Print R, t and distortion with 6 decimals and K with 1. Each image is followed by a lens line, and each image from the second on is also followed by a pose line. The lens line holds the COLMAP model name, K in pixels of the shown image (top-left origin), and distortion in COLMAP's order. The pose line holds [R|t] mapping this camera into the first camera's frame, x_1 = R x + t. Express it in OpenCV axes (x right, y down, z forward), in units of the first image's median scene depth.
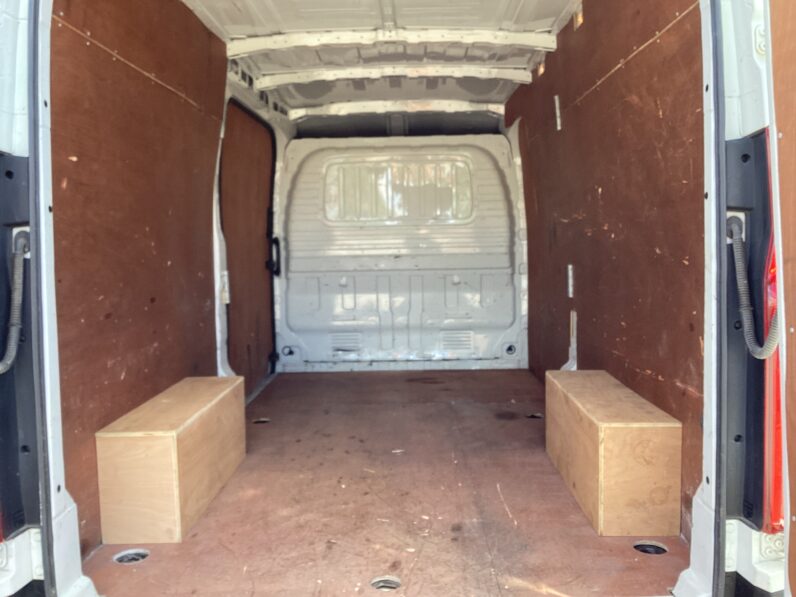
lens RADIAL K [[718.7, 0, 397.8], [0, 718.7, 333.4], [0, 0, 1]] dist [0.003127, 0.000314]
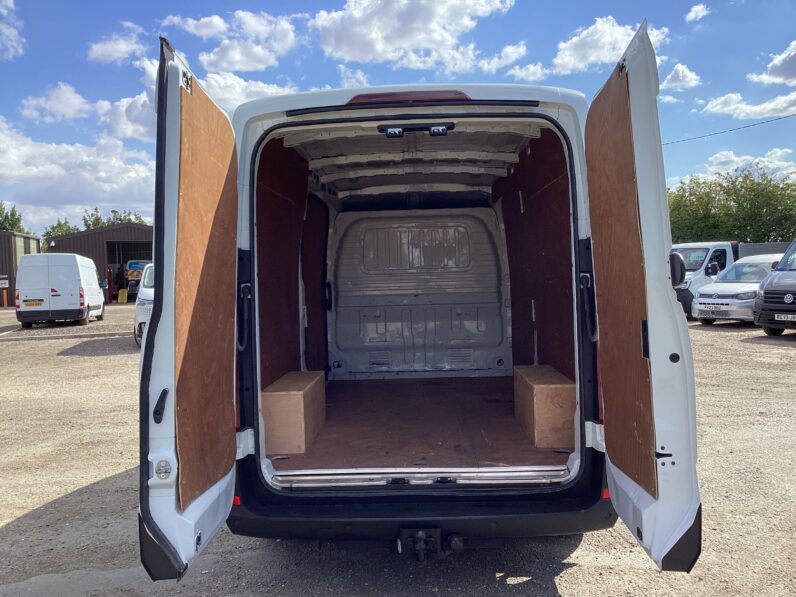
lens RADIAL K [[718.4, 0, 398.0], [0, 718.4, 298.5], [0, 0, 1]] dist [0.001312, 0.000268]
pose [[0.999860, -0.009523, -0.013787, -0.017094], [0.008082, 0.994848, -0.101055, 0.039219], [0.014678, 0.100929, 0.994785, -0.379939]]
